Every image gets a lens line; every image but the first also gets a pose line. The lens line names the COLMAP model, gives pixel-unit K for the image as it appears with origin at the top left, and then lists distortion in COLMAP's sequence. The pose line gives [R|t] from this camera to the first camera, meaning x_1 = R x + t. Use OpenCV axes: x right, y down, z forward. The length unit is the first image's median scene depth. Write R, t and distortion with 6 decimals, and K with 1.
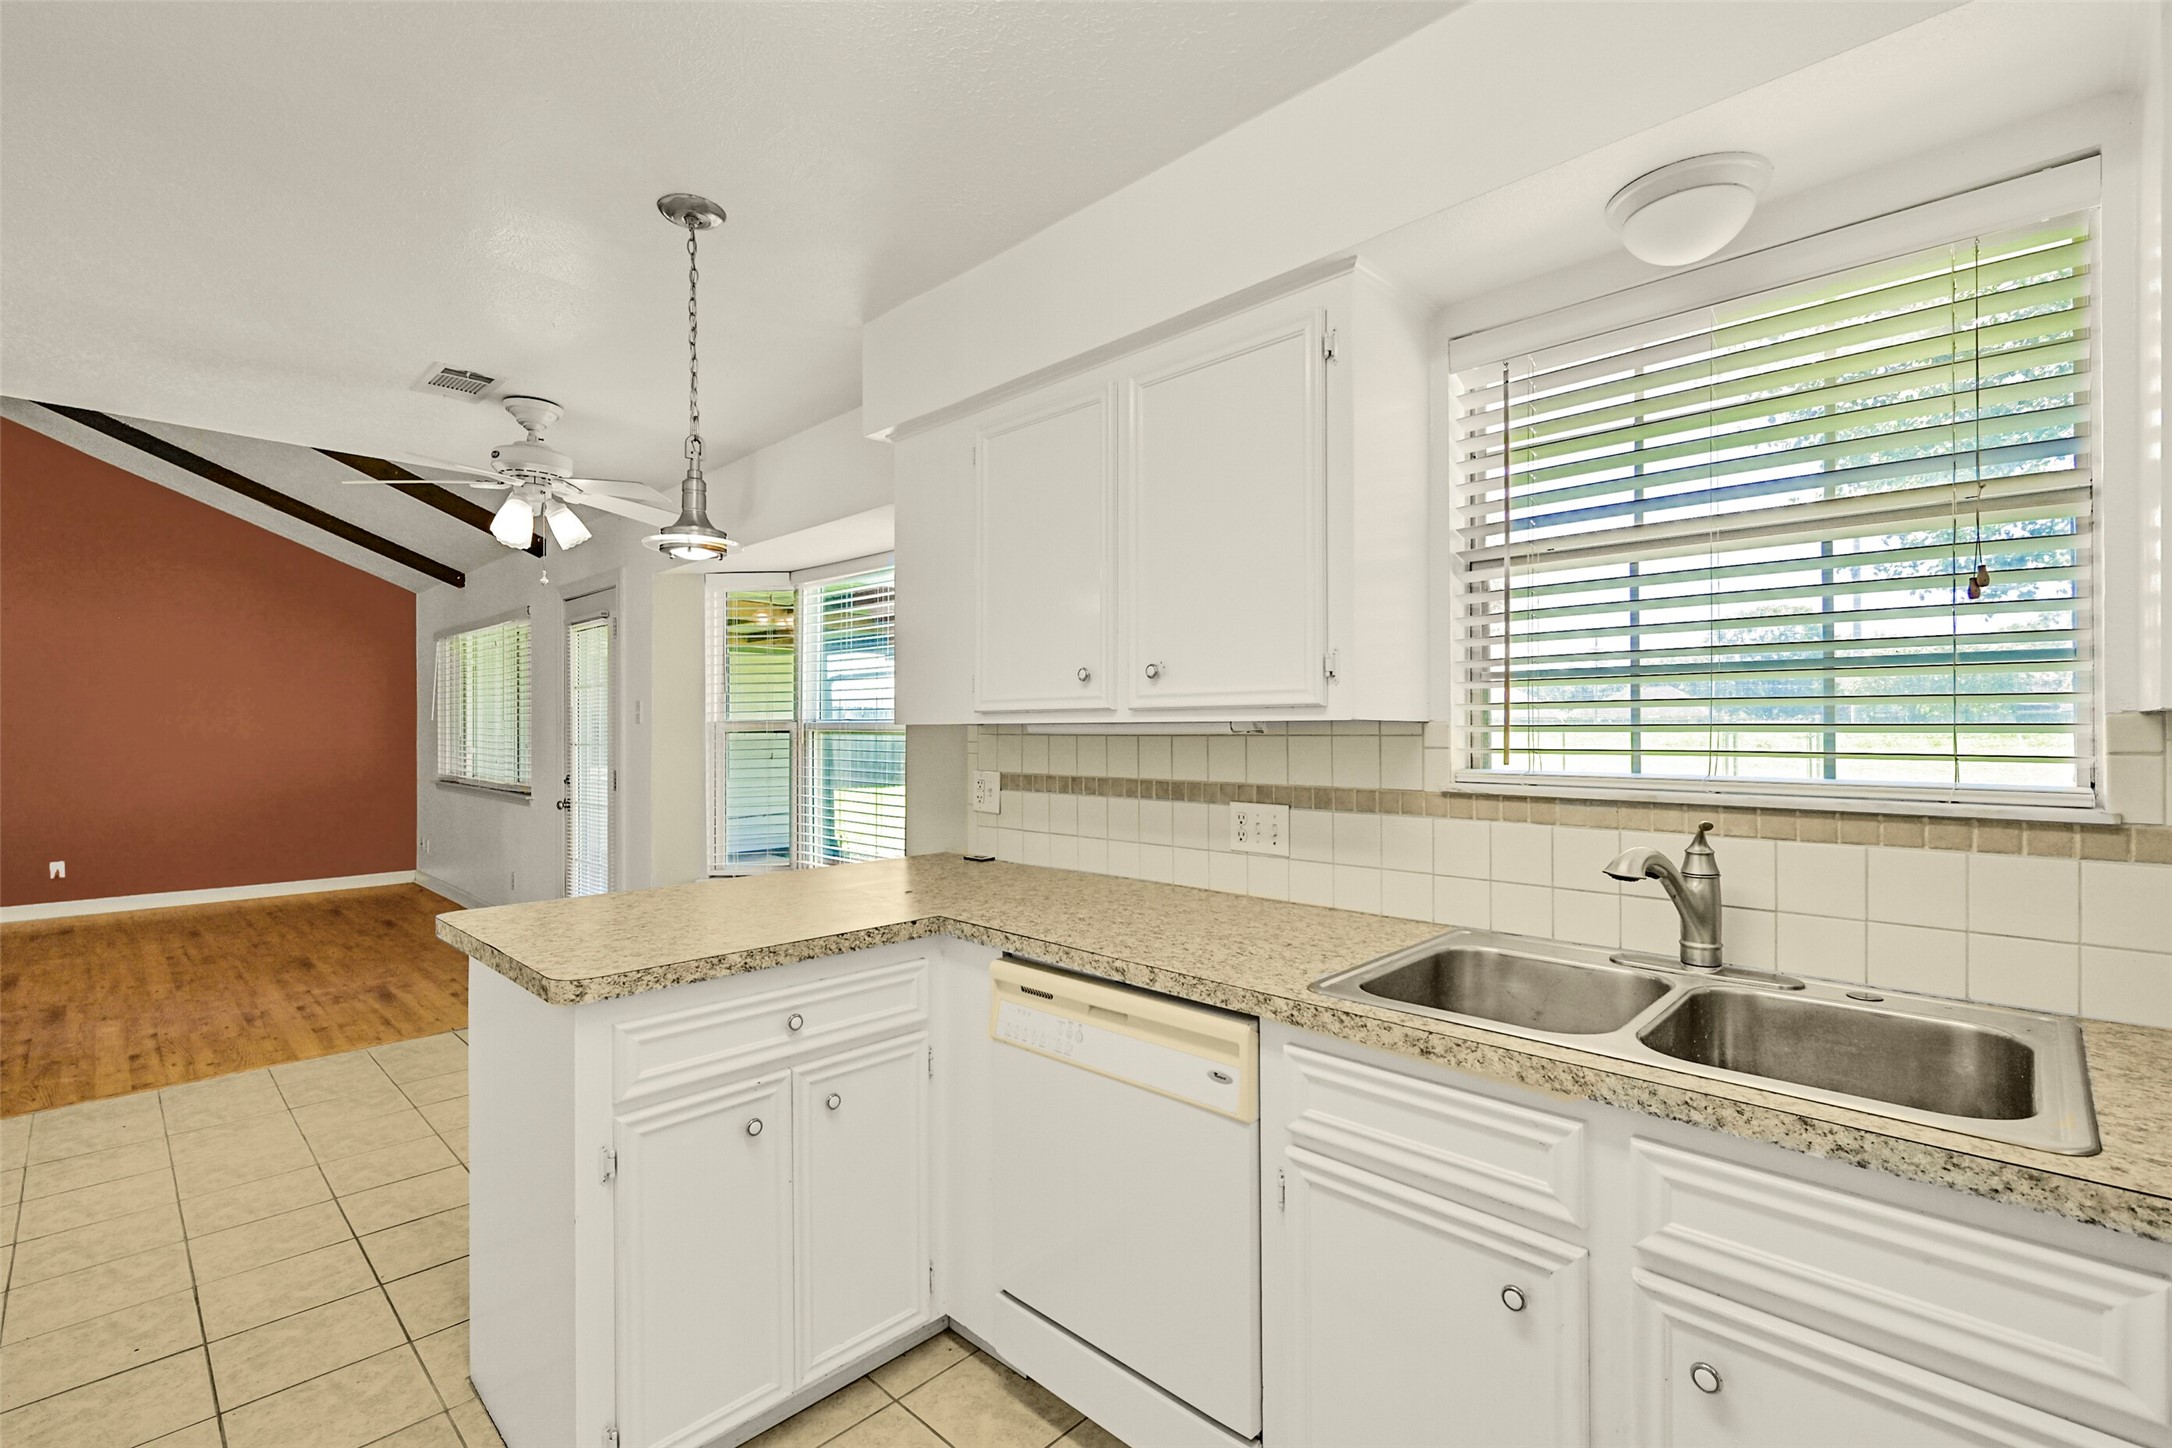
lens RADIAL K [[953.6, 0, 1093.5], [0, 953.6, 725.2], [0, 0, 1]] dist [-0.001137, 0.001197]
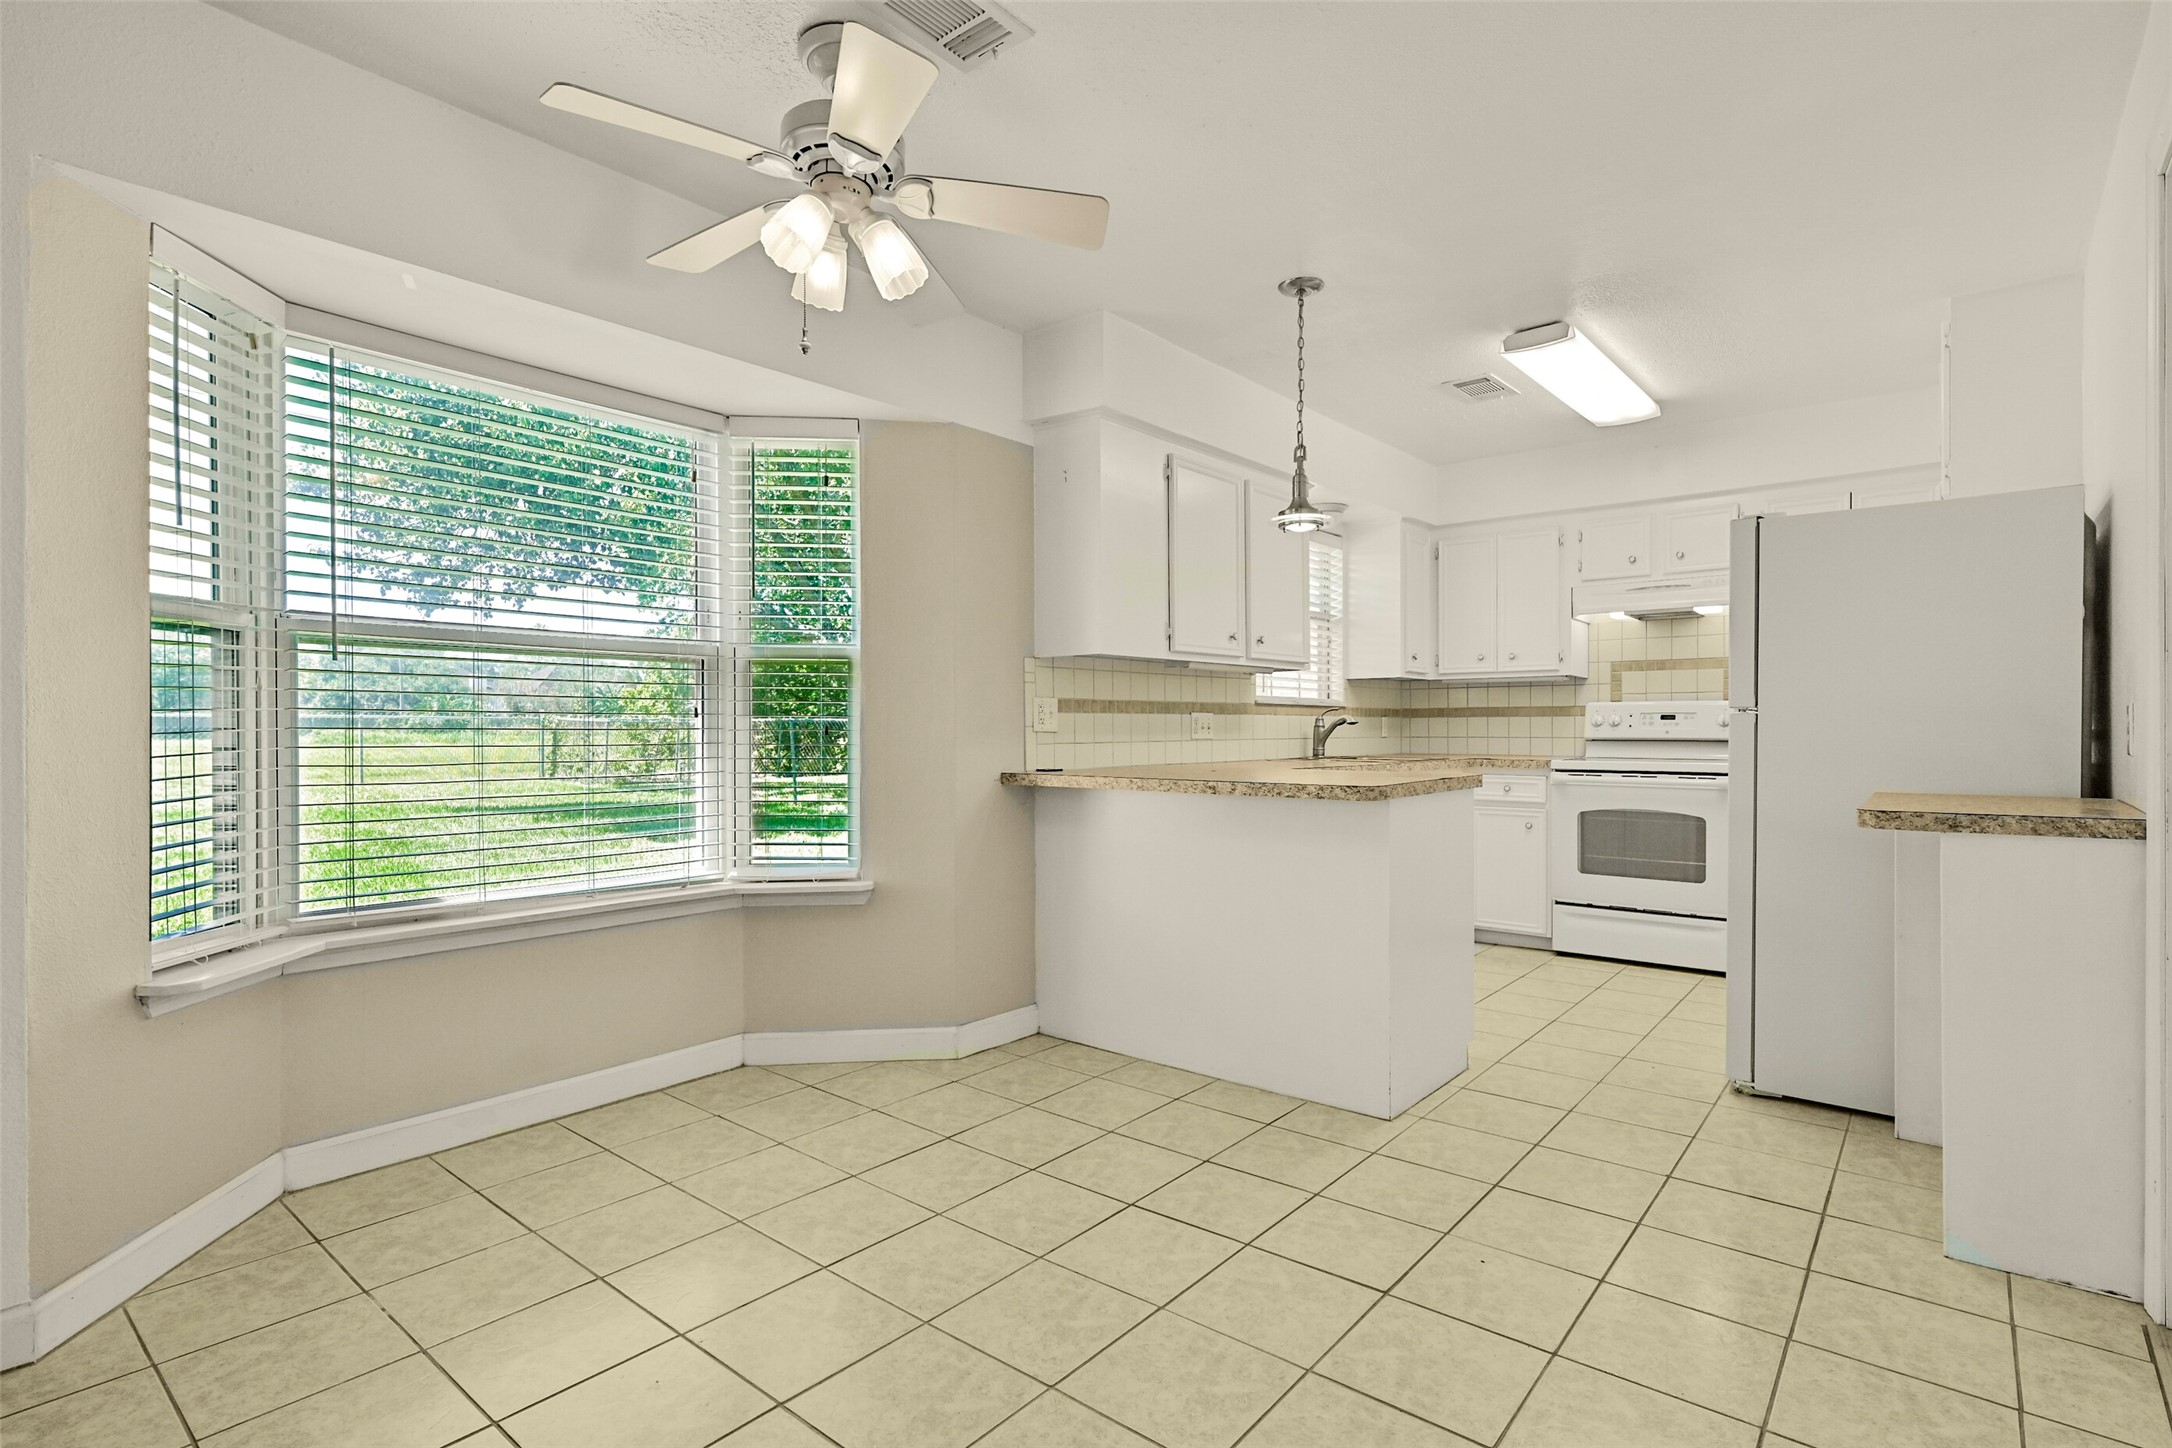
lens RADIAL K [[1070.3, 0, 1099.1], [0, 1070.3, 729.1], [0, 0, 1]] dist [0.000856, 0.000402]
pose [[-0.086329, 0.000471, 0.996267, -1.587818], [-0.001458, 0.999999, -0.000600, 0.096805], [-0.996266, -0.001504, -0.086328, 1.149765]]
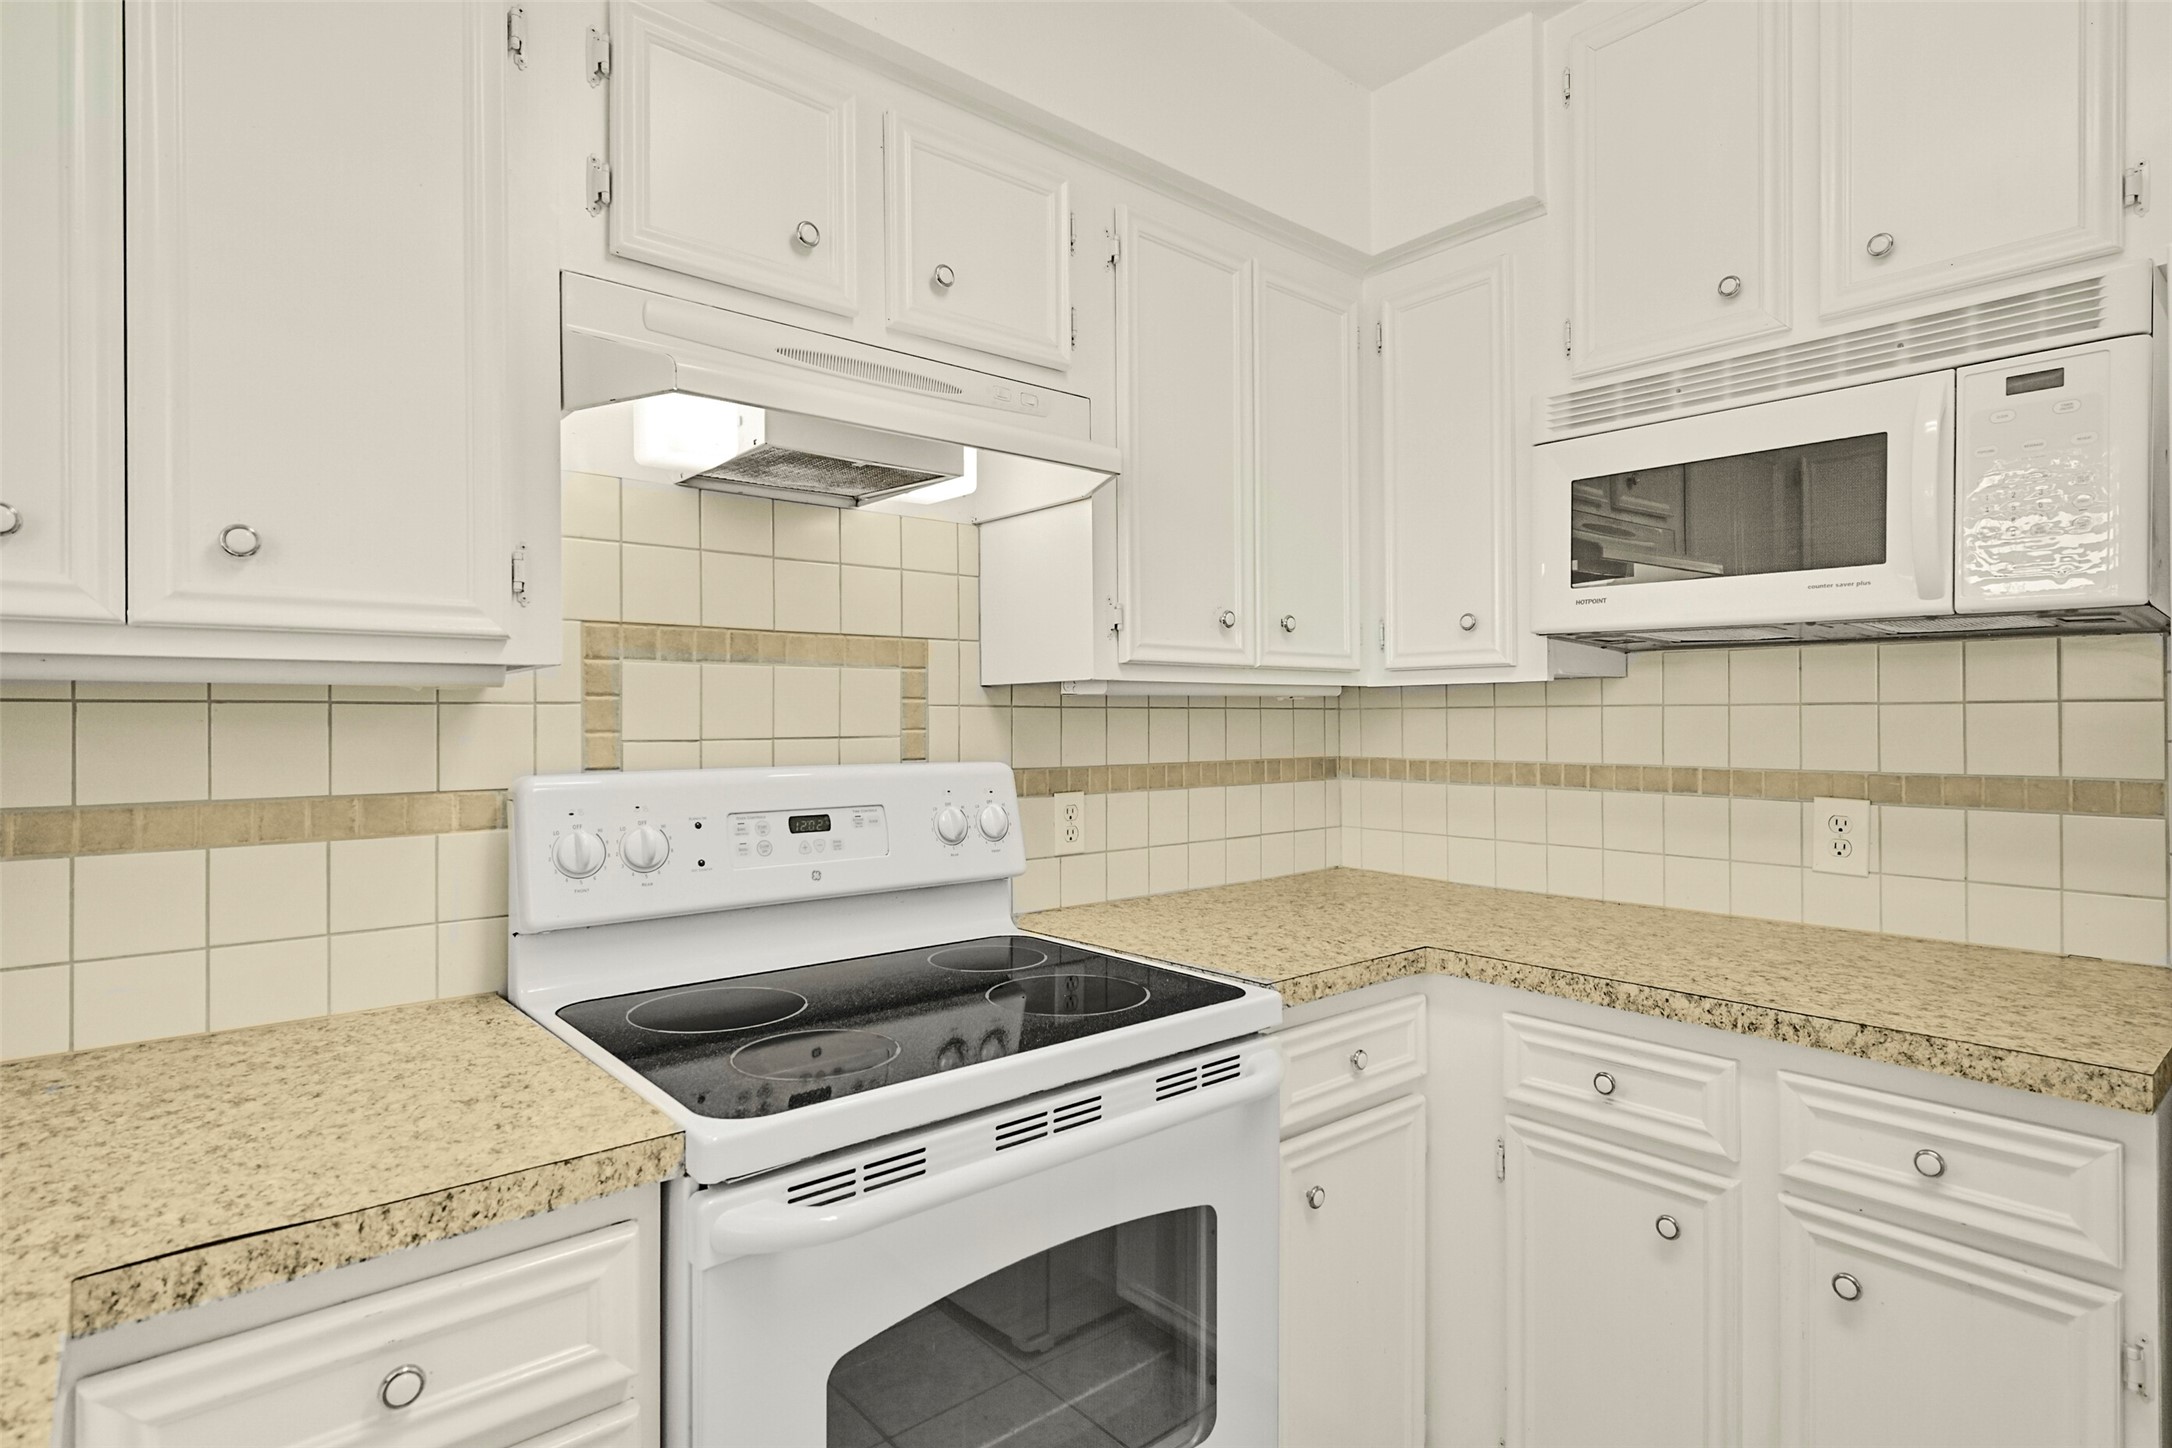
lens RADIAL K [[1110.1, 0, 1088.3], [0, 1110.1, 716.0], [0, 0, 1]] dist [-0.001280, -0.000460]
pose [[-0.996537, 0.004419, 0.083031, 0.083276], [0.004115, 0.999984, -0.003824, 0.015837], [-0.083046, -0.003469, -0.996540, 0.531476]]
